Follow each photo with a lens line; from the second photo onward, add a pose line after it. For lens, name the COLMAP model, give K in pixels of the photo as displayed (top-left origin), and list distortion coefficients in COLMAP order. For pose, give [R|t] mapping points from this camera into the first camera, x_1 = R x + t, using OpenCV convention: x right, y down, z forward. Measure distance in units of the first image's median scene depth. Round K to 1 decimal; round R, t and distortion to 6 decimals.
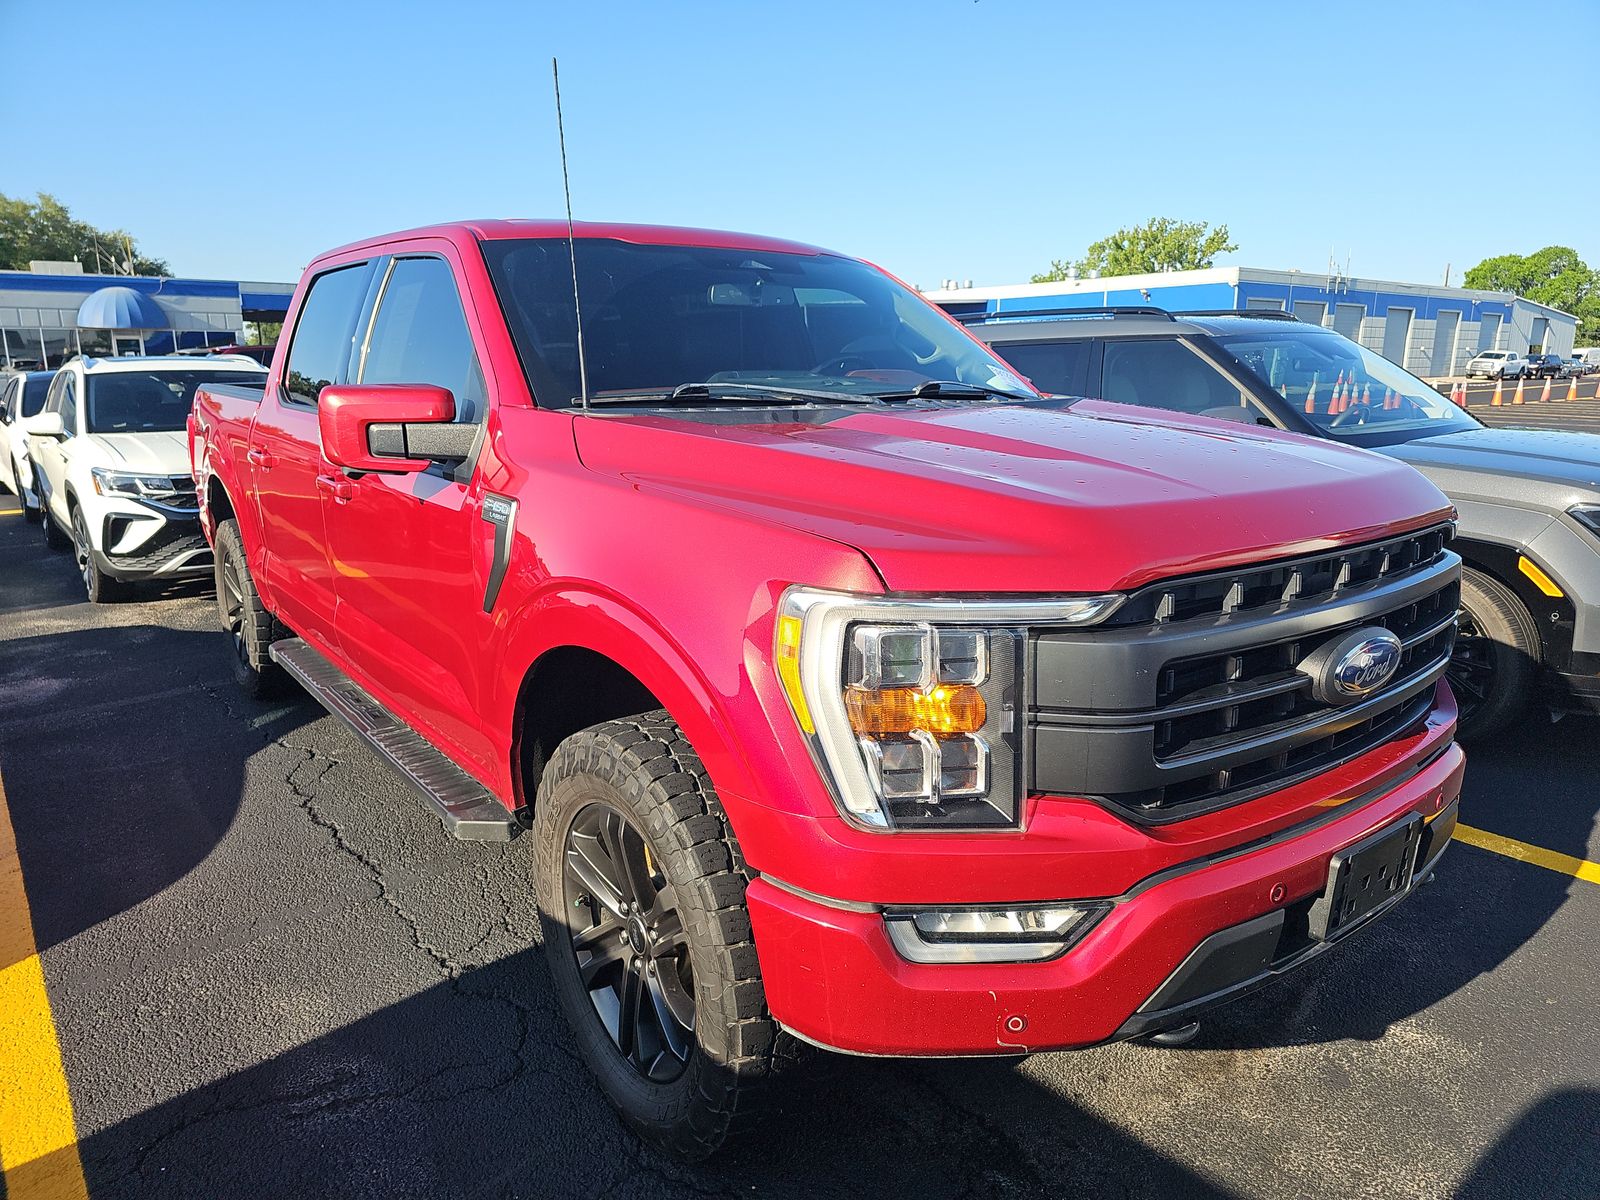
lens RADIAL K [[1067.2, 0, 792.2], [0, 1067.2, 592.7], [0, 0, 1]] dist [0.018617, -0.003460]
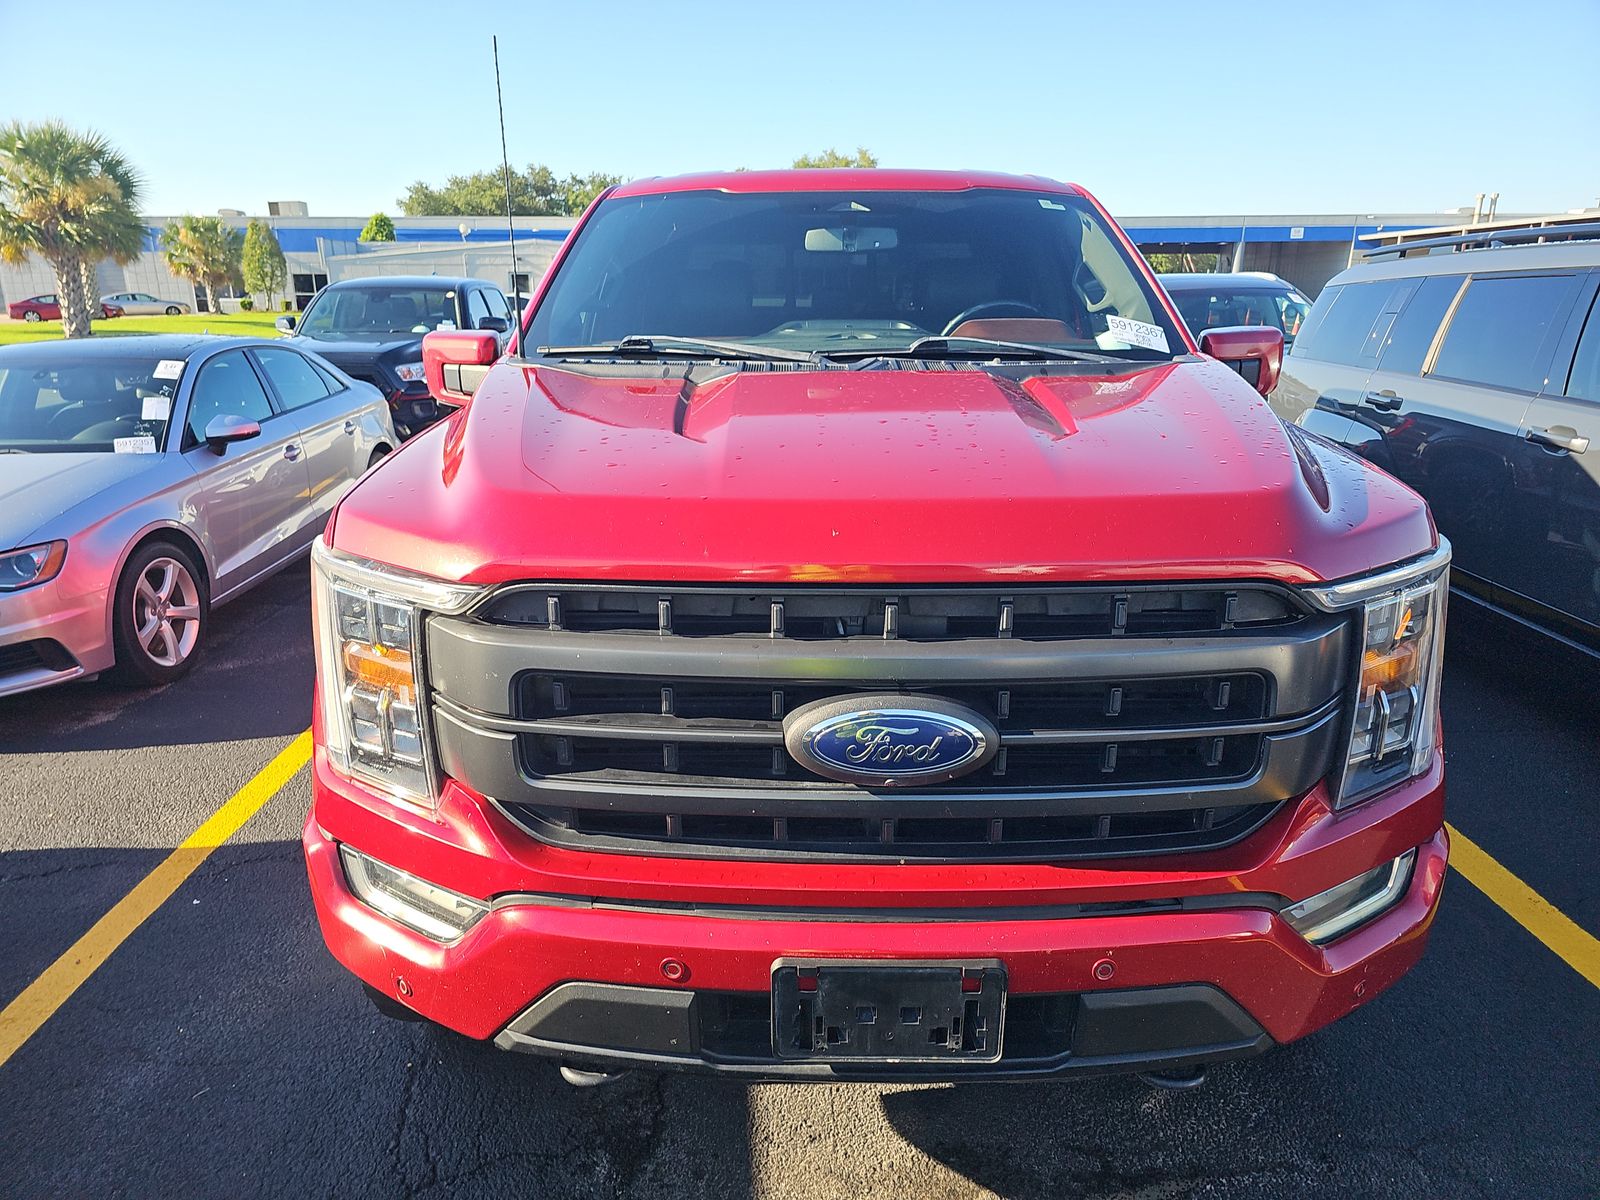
lens RADIAL K [[1067.2, 0, 800.8], [0, 1067.2, 606.6], [0, 0, 1]] dist [0.018617, -0.003460]
pose [[0.805556, 0.169939, -0.567627, 0.661662], [-0.129126, 0.985313, 0.111736, -0.075840], [0.578278, -0.016715, 0.815668, 0.254415]]
